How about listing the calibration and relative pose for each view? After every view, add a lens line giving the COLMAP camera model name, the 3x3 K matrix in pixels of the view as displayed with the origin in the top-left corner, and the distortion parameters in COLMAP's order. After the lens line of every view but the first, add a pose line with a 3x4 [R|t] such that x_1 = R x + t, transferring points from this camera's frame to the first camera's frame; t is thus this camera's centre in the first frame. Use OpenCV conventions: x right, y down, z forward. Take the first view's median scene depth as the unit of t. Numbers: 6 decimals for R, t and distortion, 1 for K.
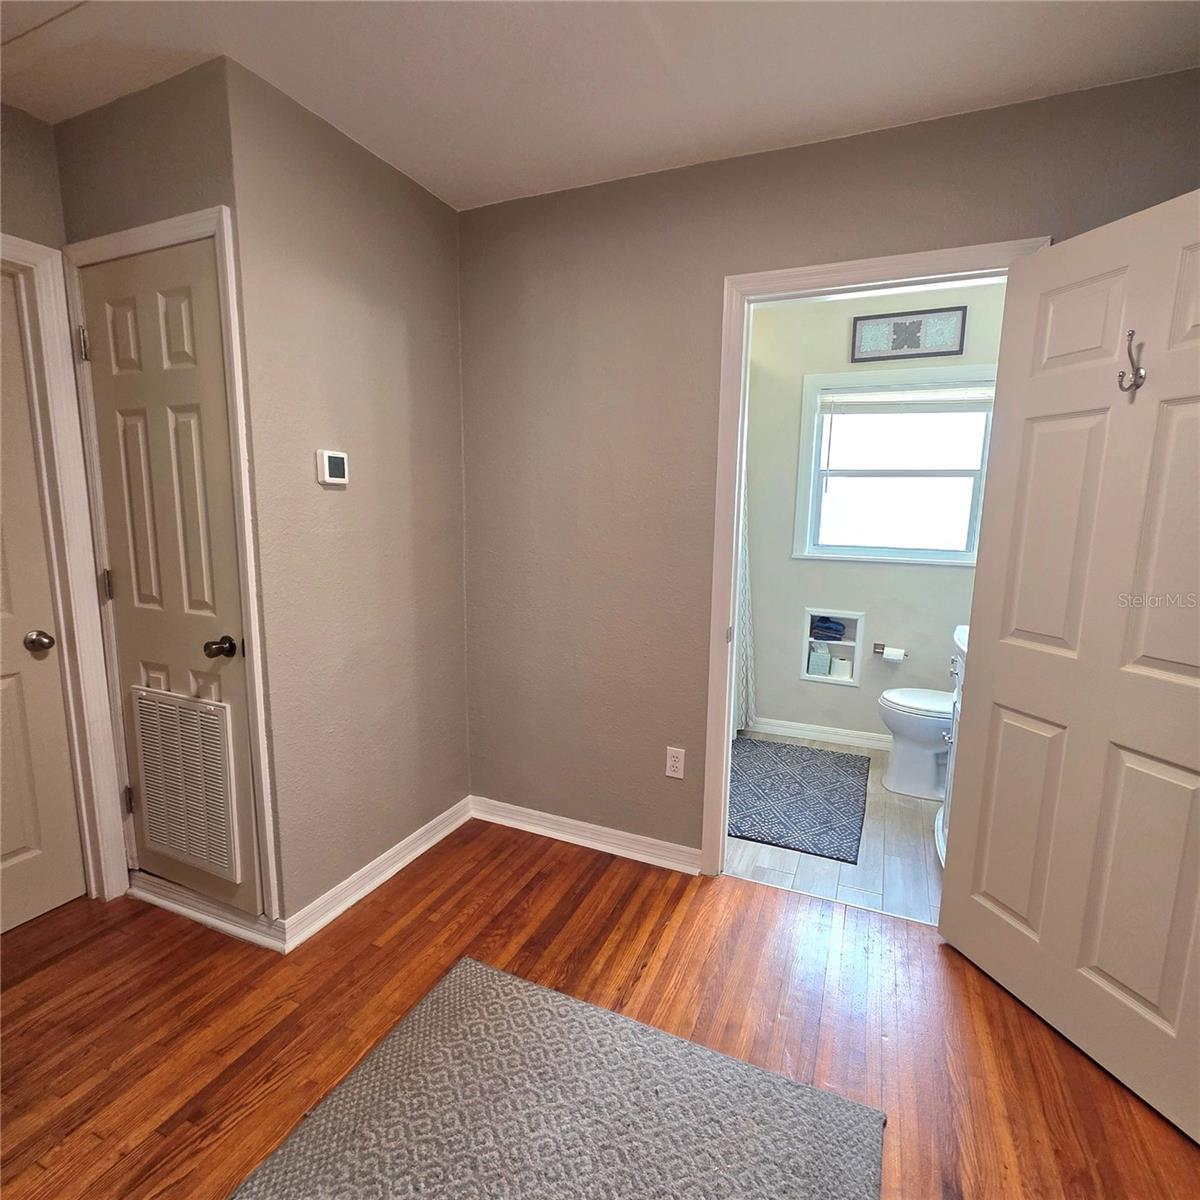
lens RADIAL K [[637.8, 0, 602.2], [0, 637.8, 603.4], [0, 0, 1]] dist [0.003282, -0.000984]
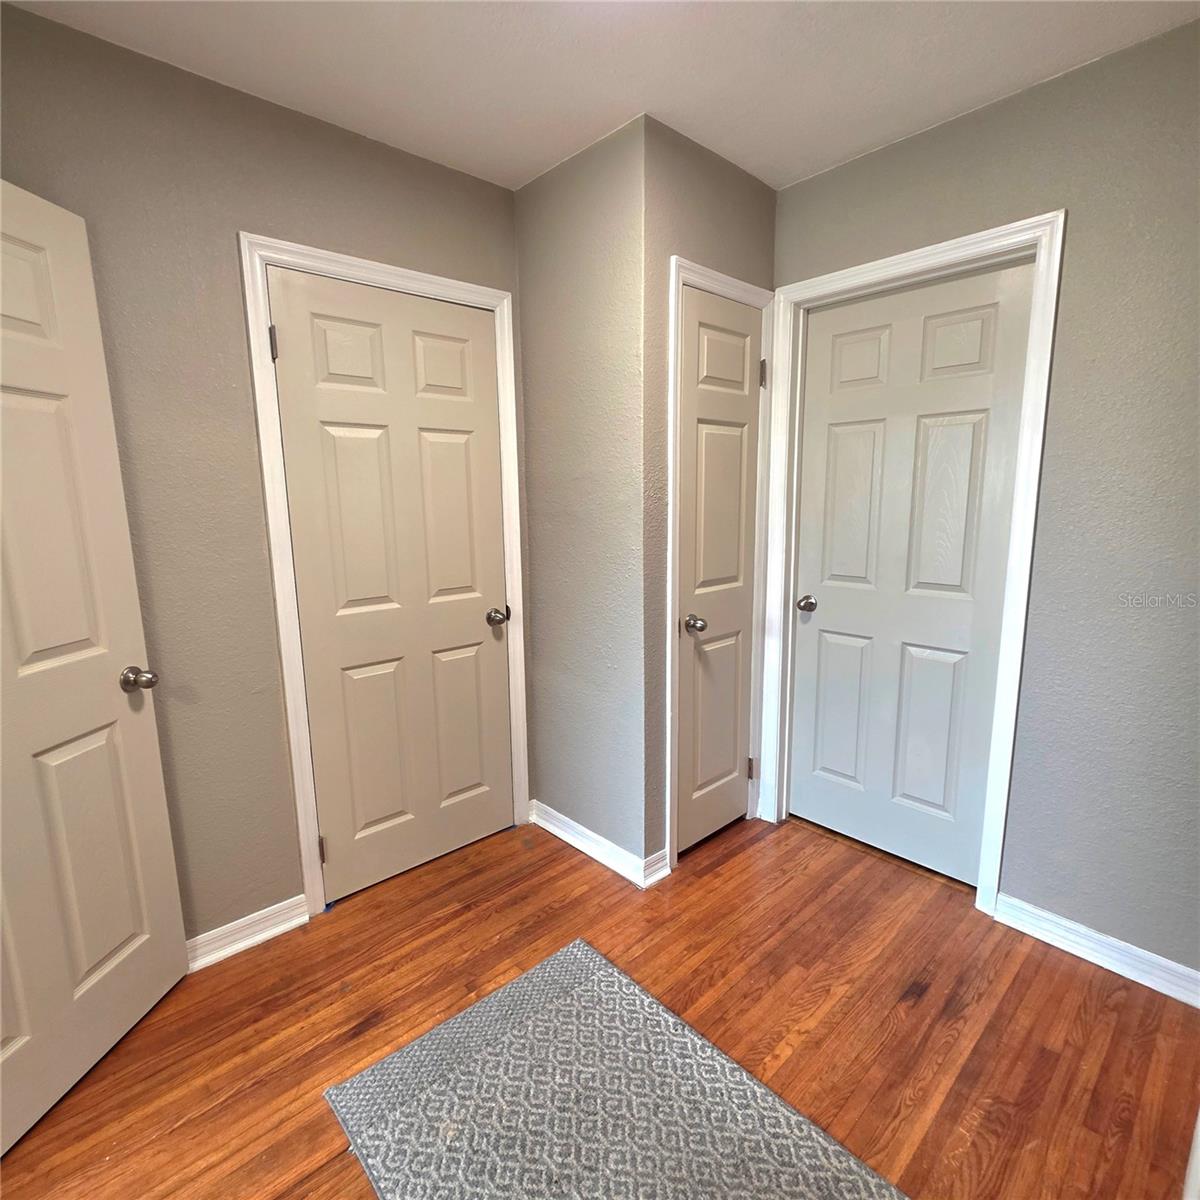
lens RADIAL K [[637.8, 0, 603.0], [0, 637.8, 598.9], [0, 0, 1]] dist [0.003282, -0.000984]
pose [[-0.919221, -0.072055, 0.387094, -0.225751], [0.054687, 0.950221, 0.306741, -0.179613], [-0.389926, 0.303132, -0.869522, 1.092691]]
